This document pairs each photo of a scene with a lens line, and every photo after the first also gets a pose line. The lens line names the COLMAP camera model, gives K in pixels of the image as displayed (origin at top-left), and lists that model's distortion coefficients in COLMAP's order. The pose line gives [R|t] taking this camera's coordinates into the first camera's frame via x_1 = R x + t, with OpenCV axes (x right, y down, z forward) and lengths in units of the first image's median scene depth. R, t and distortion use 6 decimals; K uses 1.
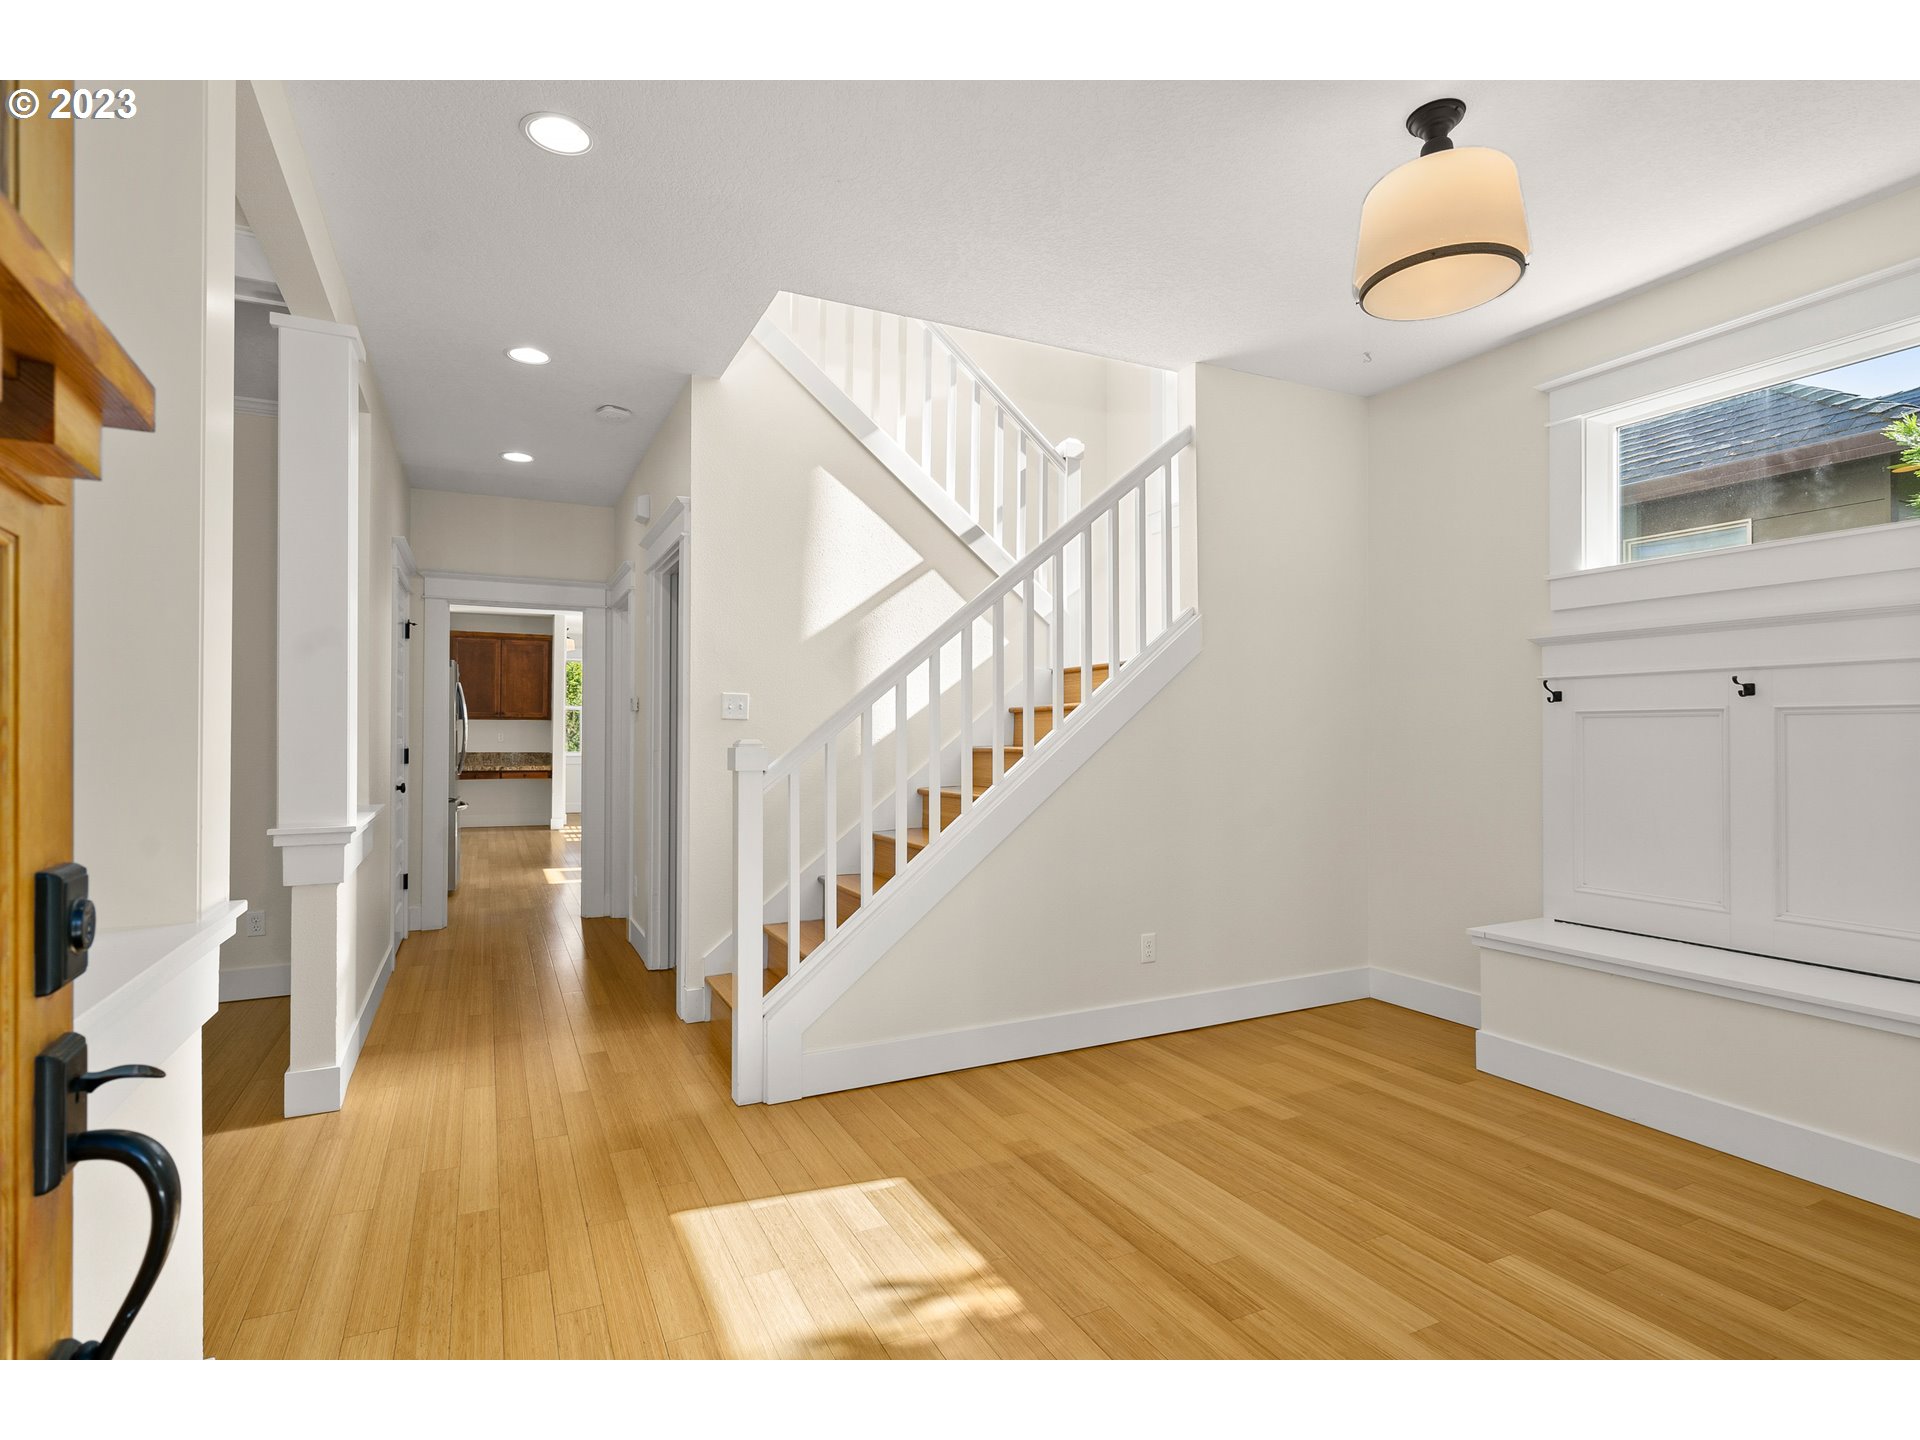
lens RADIAL K [[980.9, 0, 960.0], [0, 980.9, 720.0], [0, 0, 1]] dist [-0.000568, -0.000669]
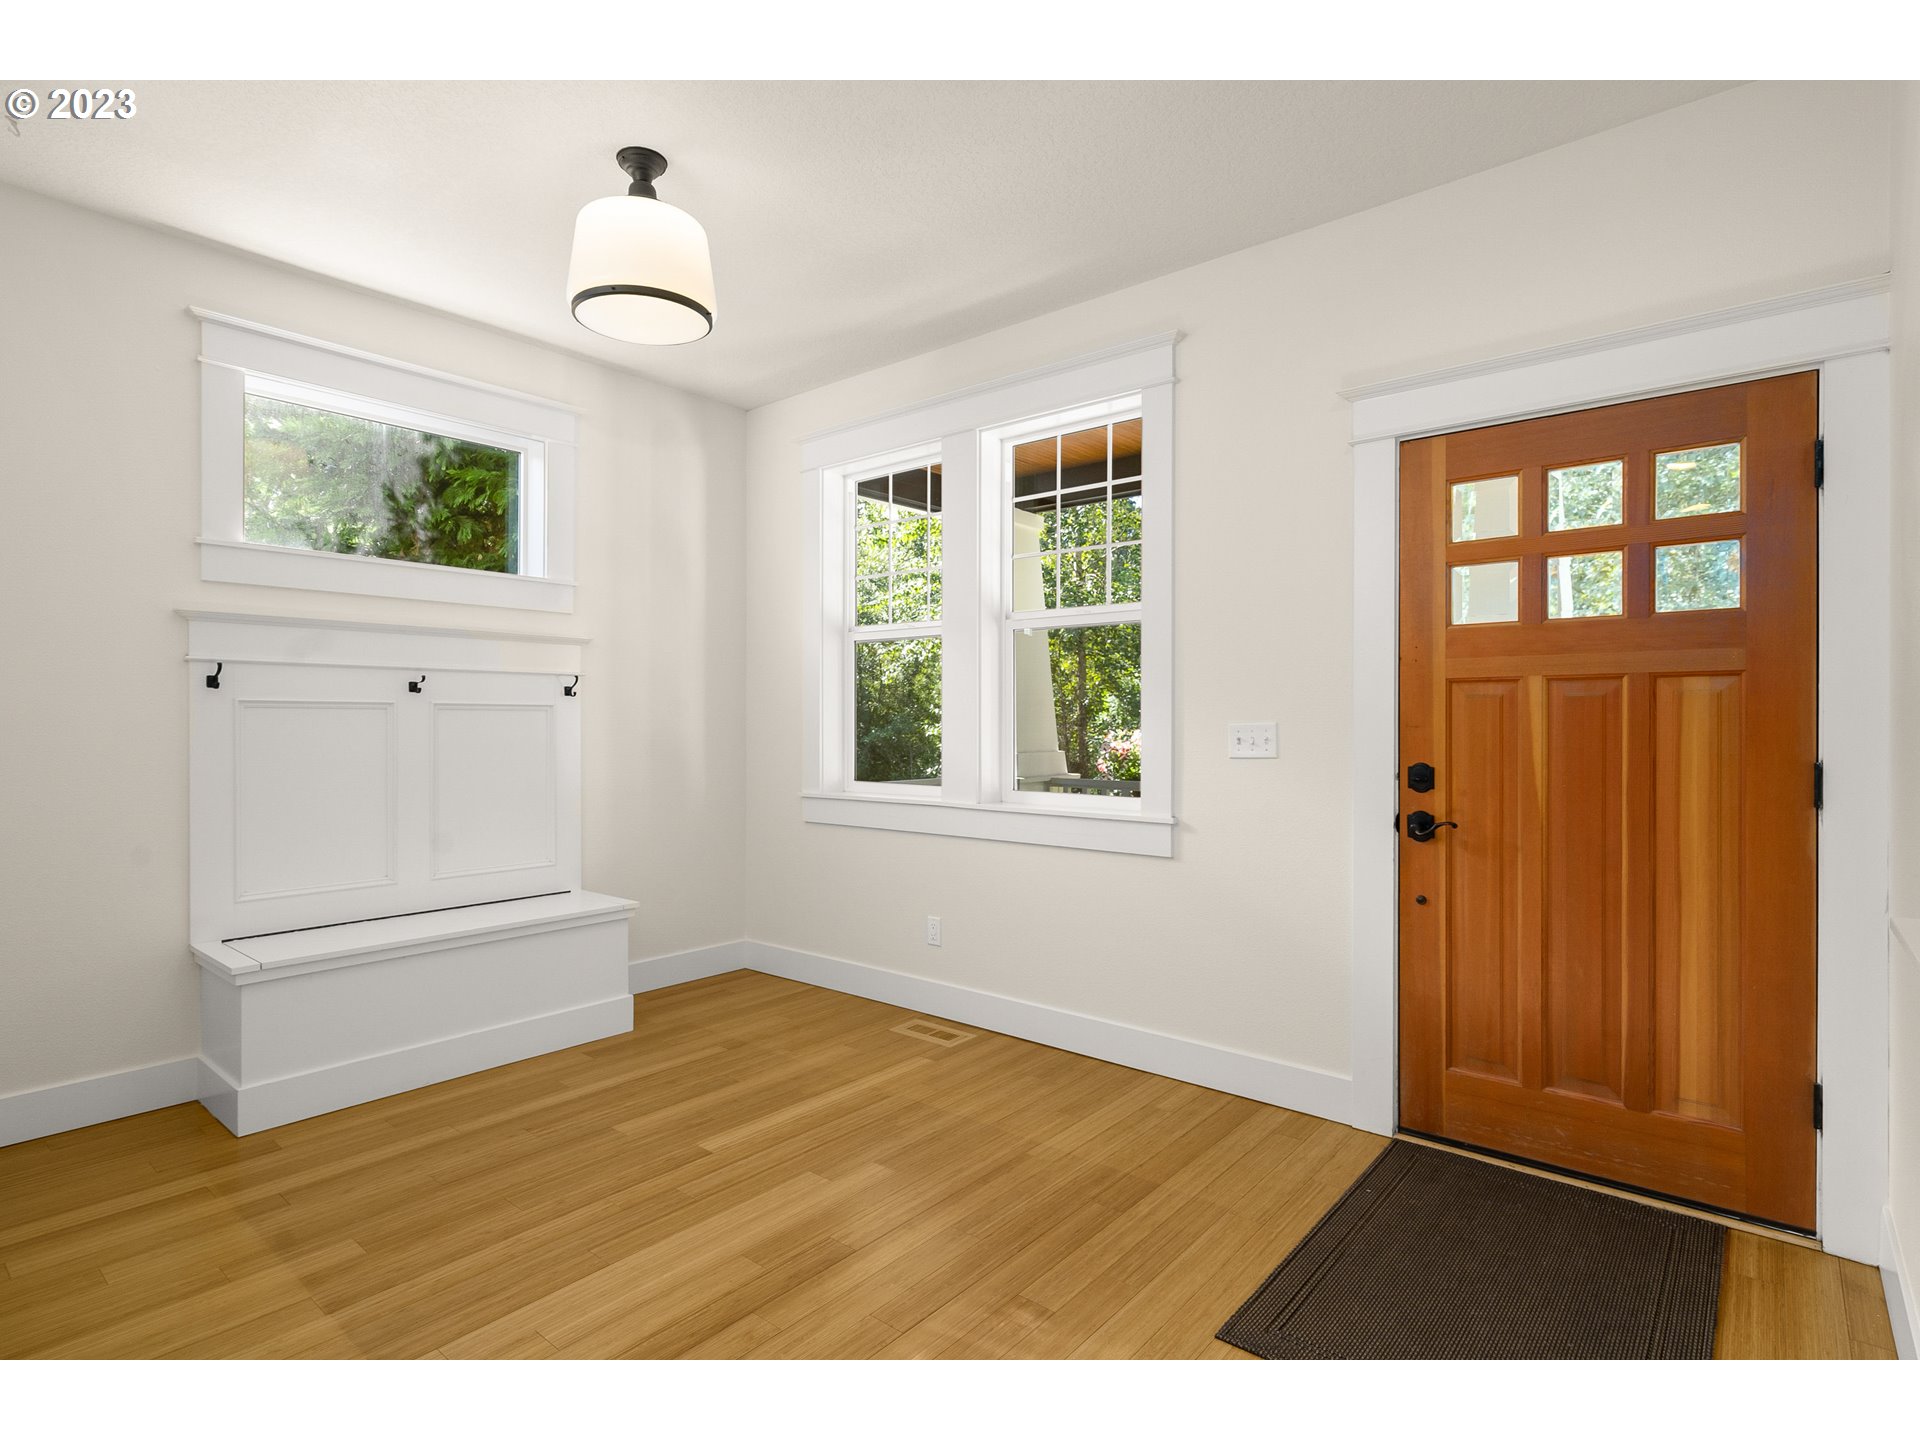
lens RADIAL K [[918.3, 0, 1000.9], [0, 918.3, 719.9], [0, 0, 1]] dist [-0.000022, -0.000160]
pose [[-0.410256, -0.000835, 0.911970, -0.564850], [-0.013597, 0.999894, -0.005201, 0.004961], [-0.911869, -0.014534, -0.410224, 0.967816]]
